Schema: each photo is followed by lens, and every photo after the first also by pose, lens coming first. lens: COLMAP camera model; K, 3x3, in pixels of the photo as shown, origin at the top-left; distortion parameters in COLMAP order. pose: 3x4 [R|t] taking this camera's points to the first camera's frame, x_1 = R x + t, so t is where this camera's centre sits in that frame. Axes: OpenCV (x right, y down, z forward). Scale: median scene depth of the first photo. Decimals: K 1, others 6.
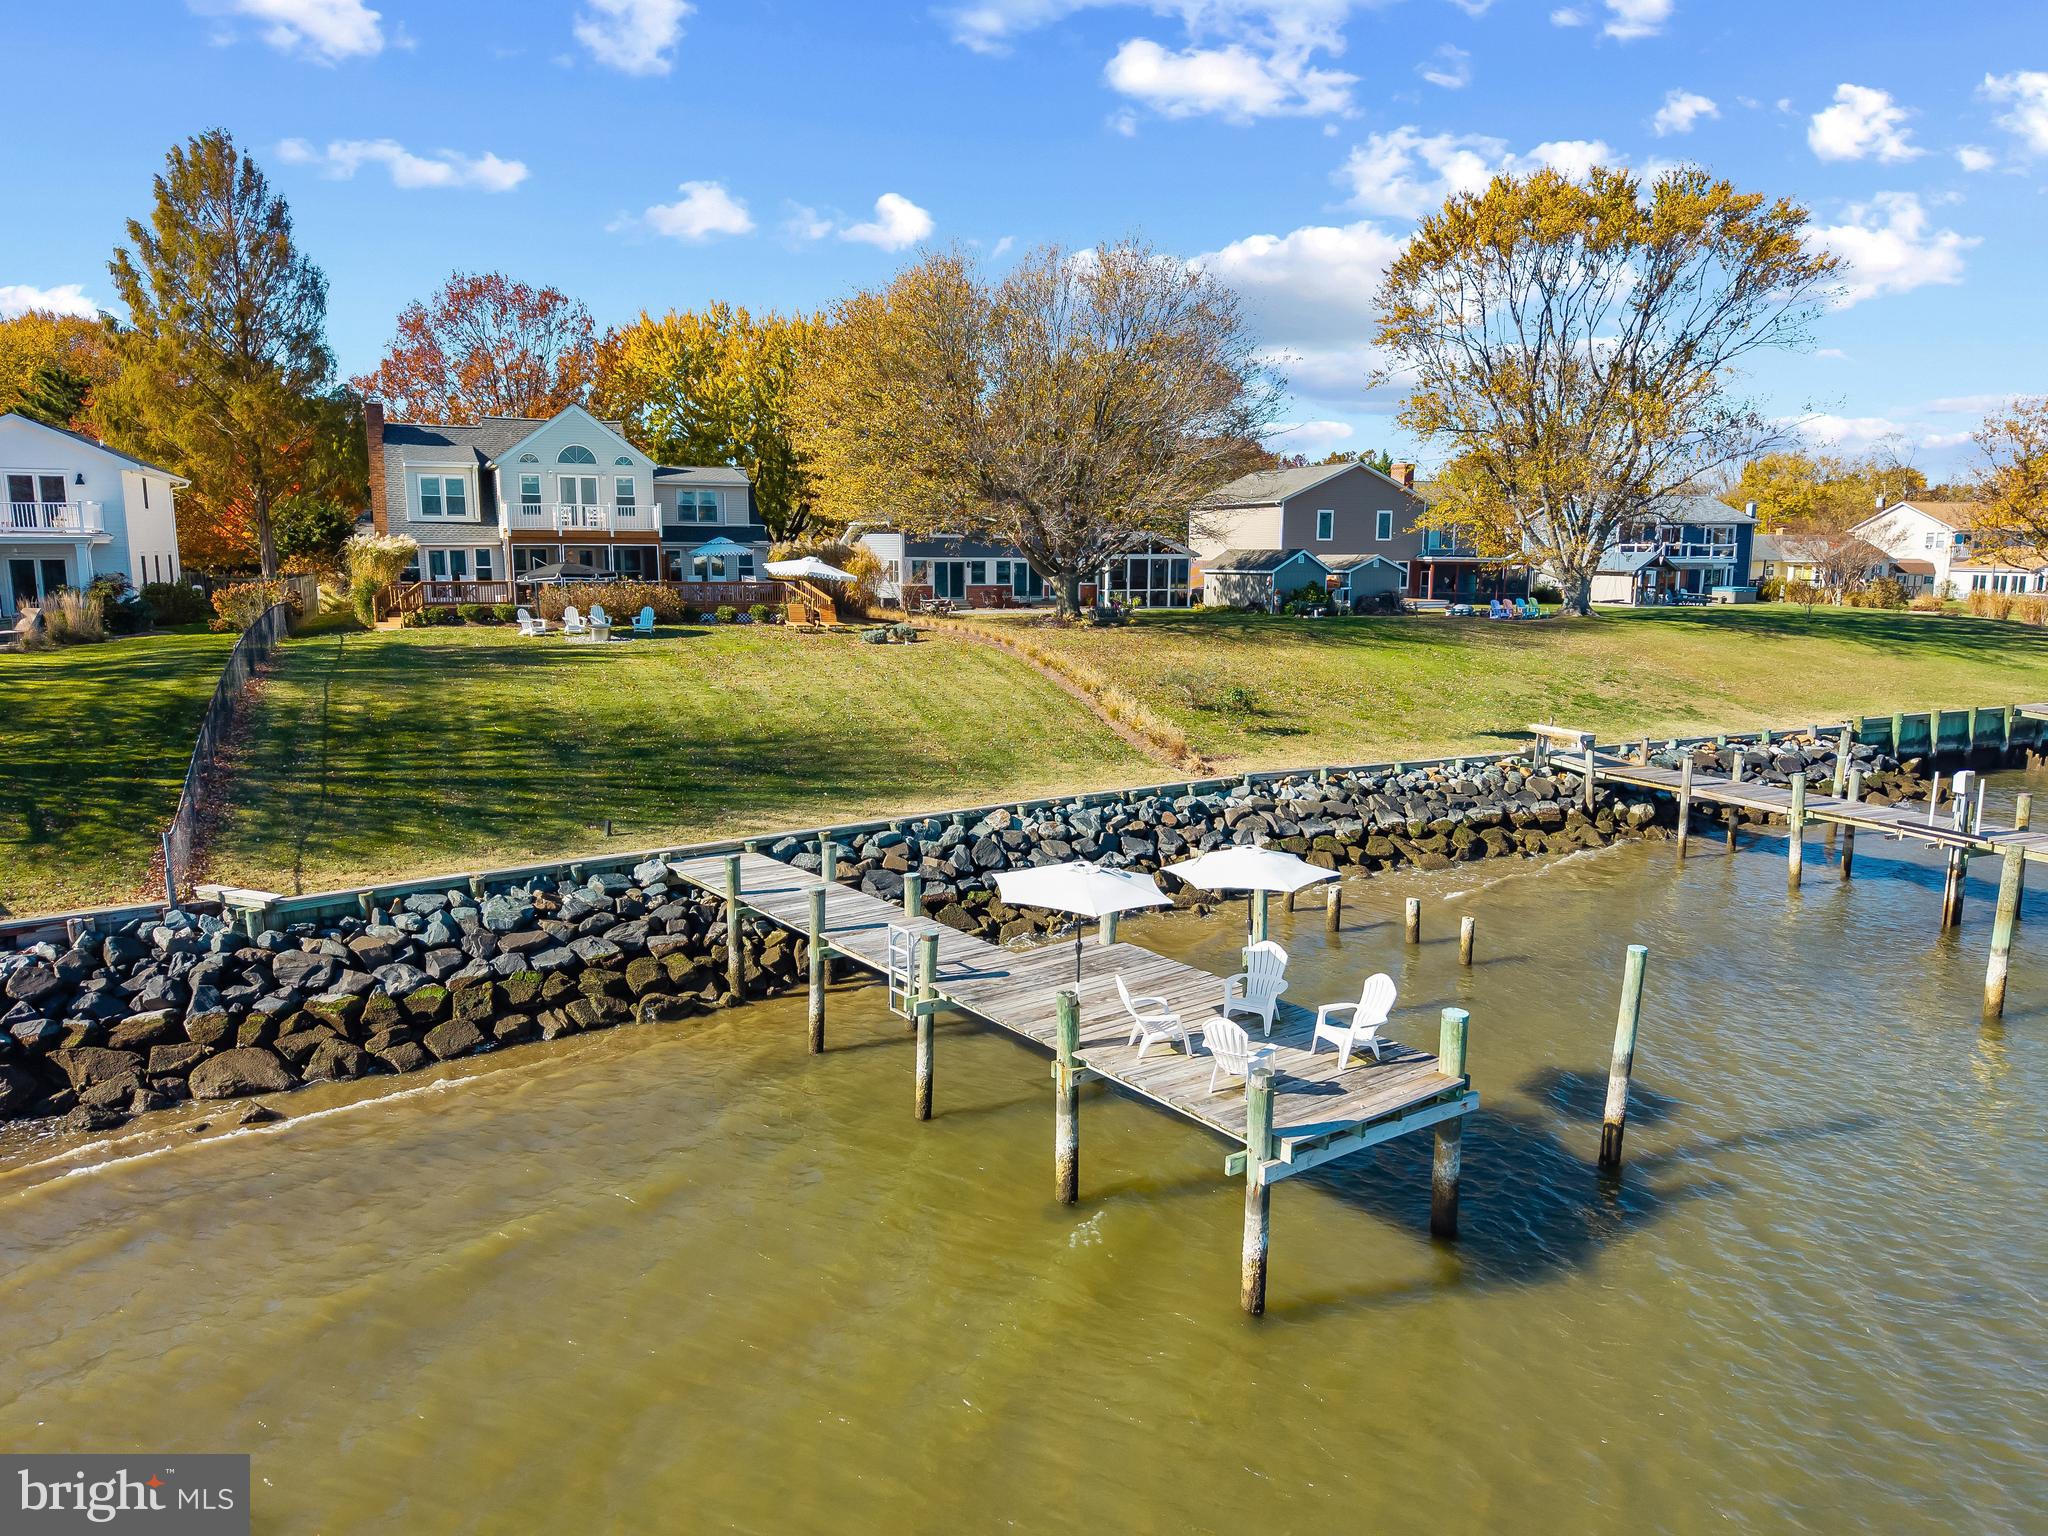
lens RADIAL K [[1357.2, 0, 1019.1], [0, 1357.2, 777.7], [0, 0, 1]] dist [0.012414, -0.016711]
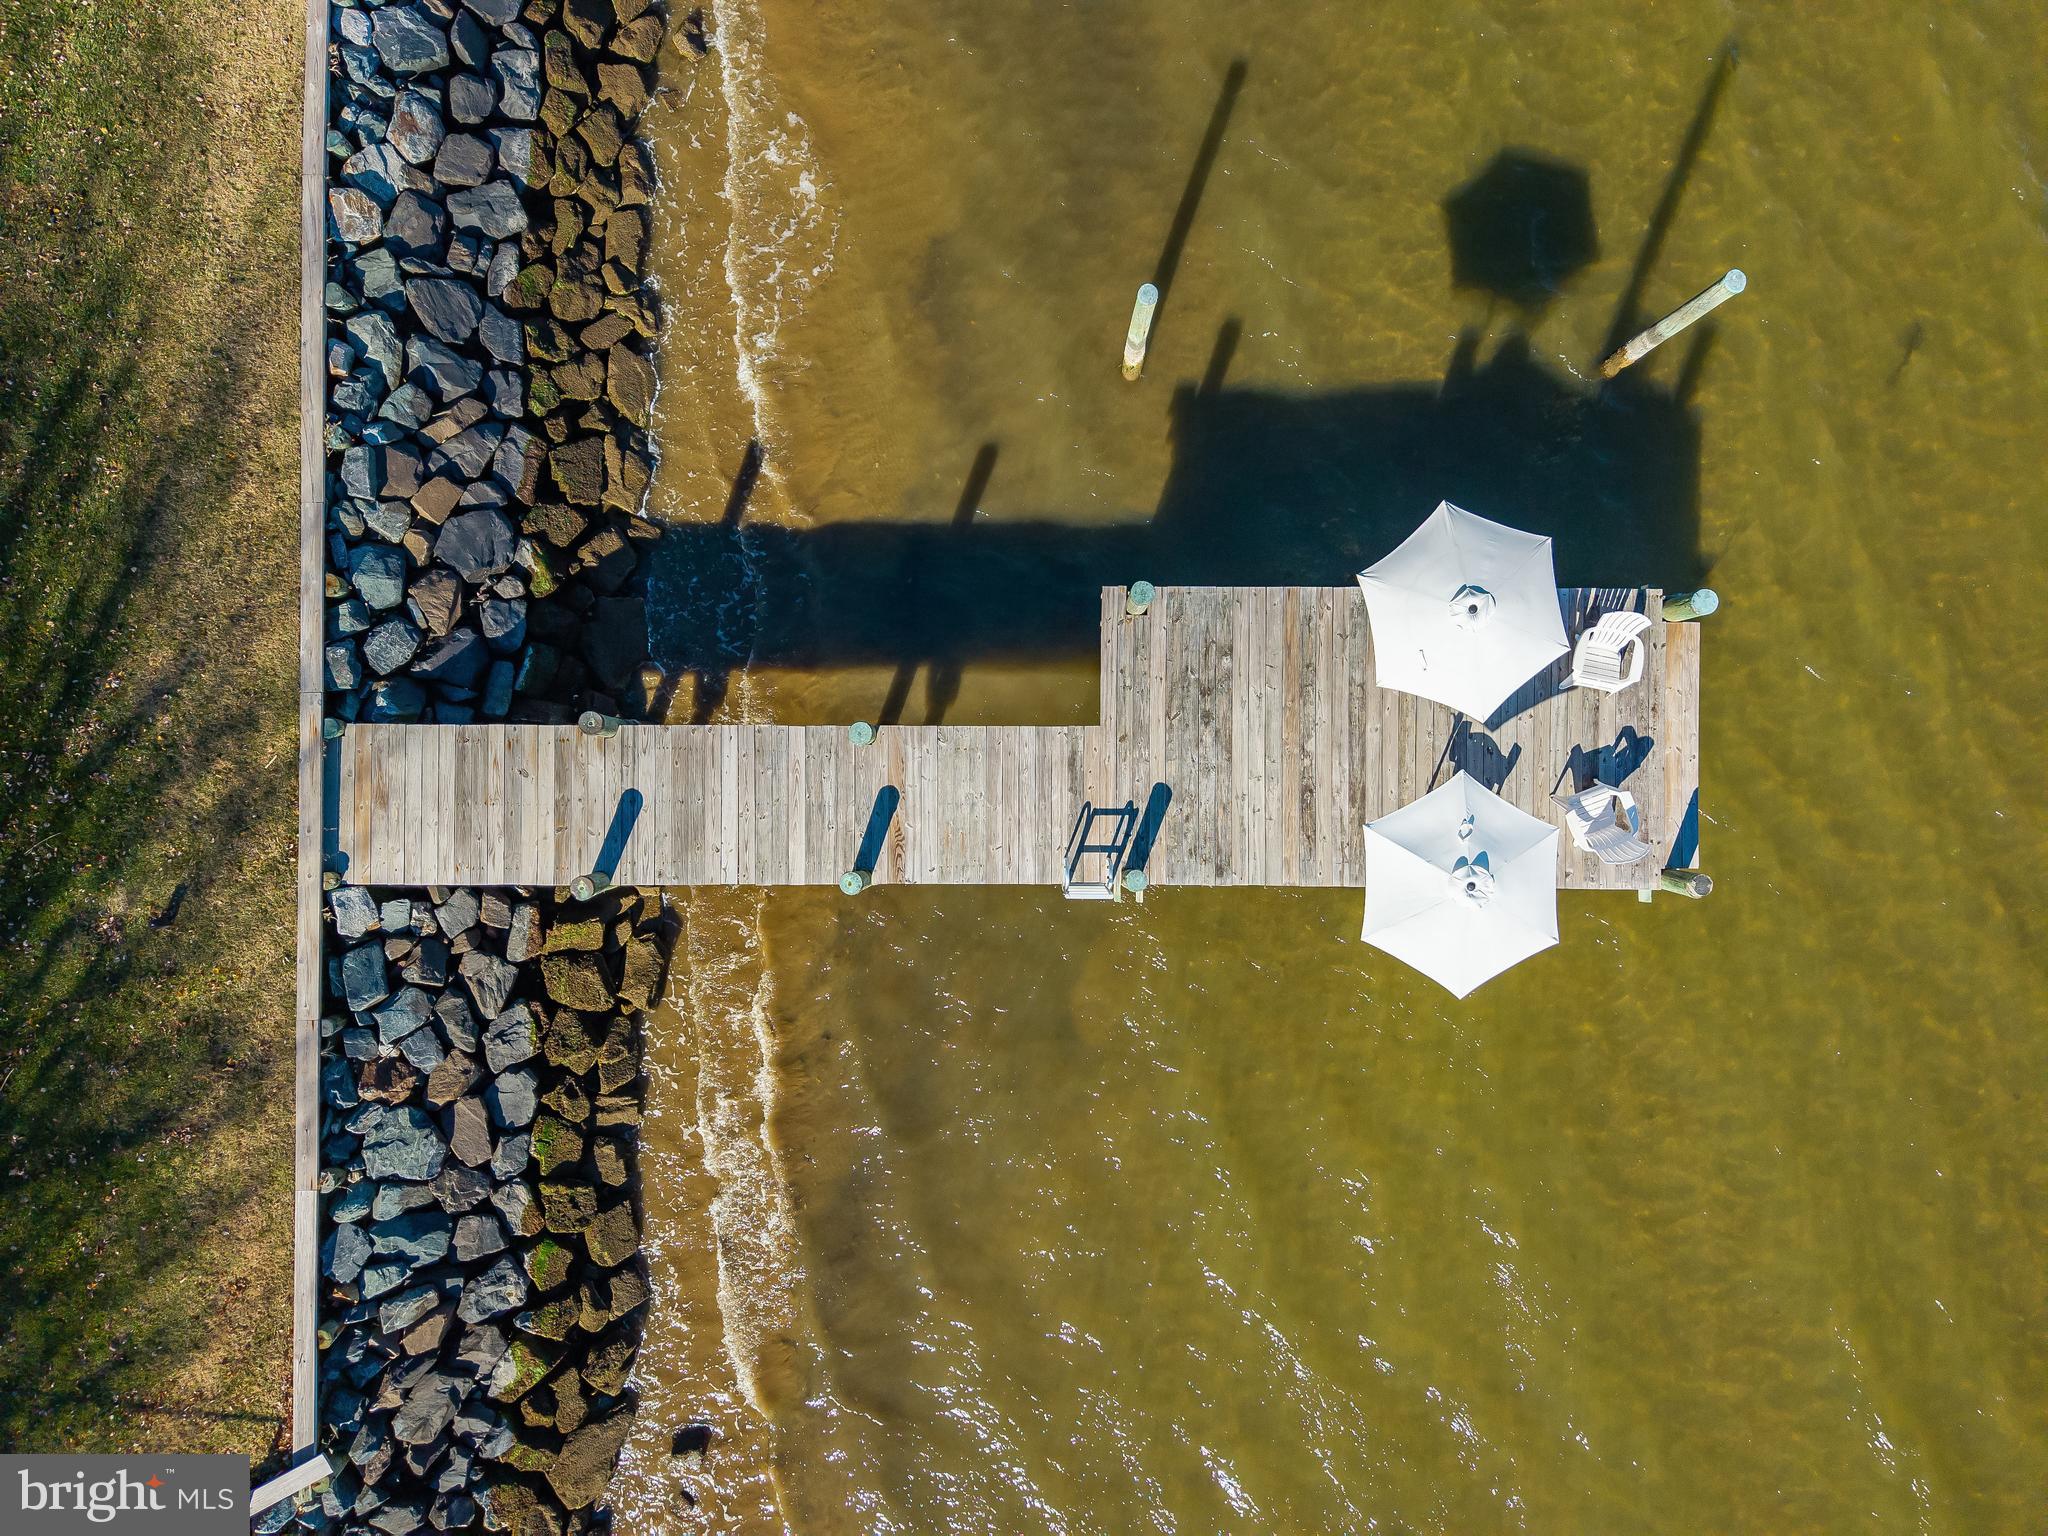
lens RADIAL K [[1357.2, 0, 1019.2], [0, 1357.2, 770.4], [0, 0, 1]] dist [0.012414, -0.016711]
pose [[0.604194, -0.796836, 0.001167, -0.031130], [0.116934, 0.090113, 0.989043, -0.380688], [-0.788211, -0.597437, 0.147623, 0.533458]]
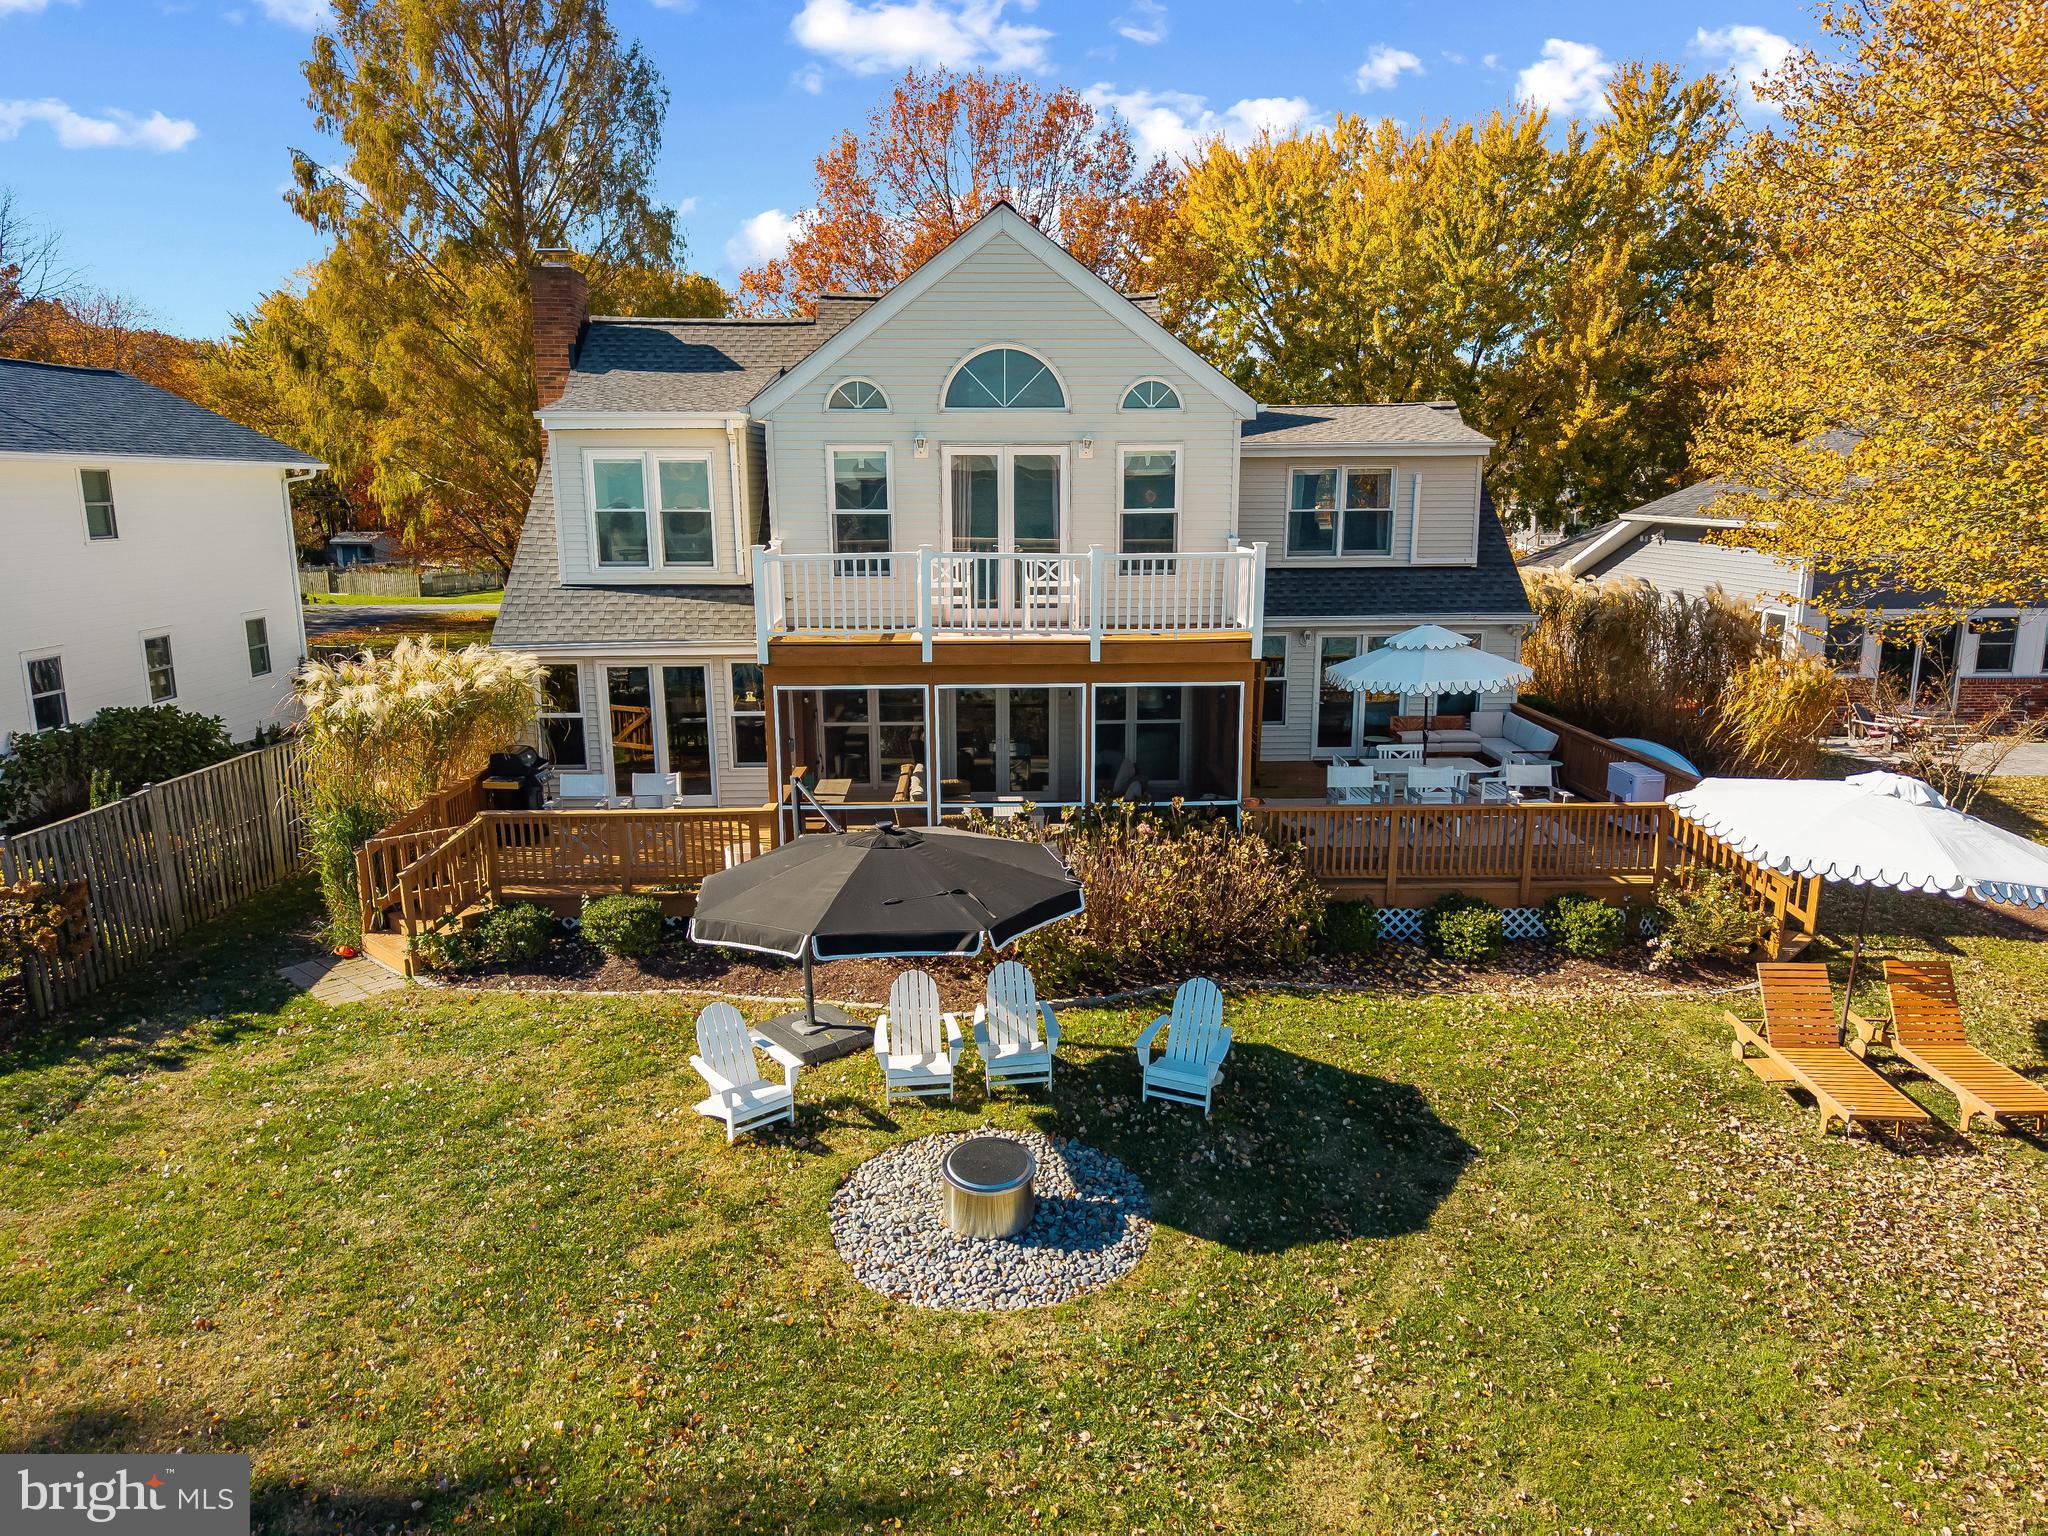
lens RADIAL K [[1357.2, 0, 1029.4], [0, 1357.2, 783.9], [0, 0, 1]] dist [0.012414, -0.016711]
pose [[0.928176, 0.074385, -0.364632, -0.297968], [-0.053881, 0.996357, 0.066102, -0.247526], [0.368221, -0.041708, 0.928802, 1.055849]]
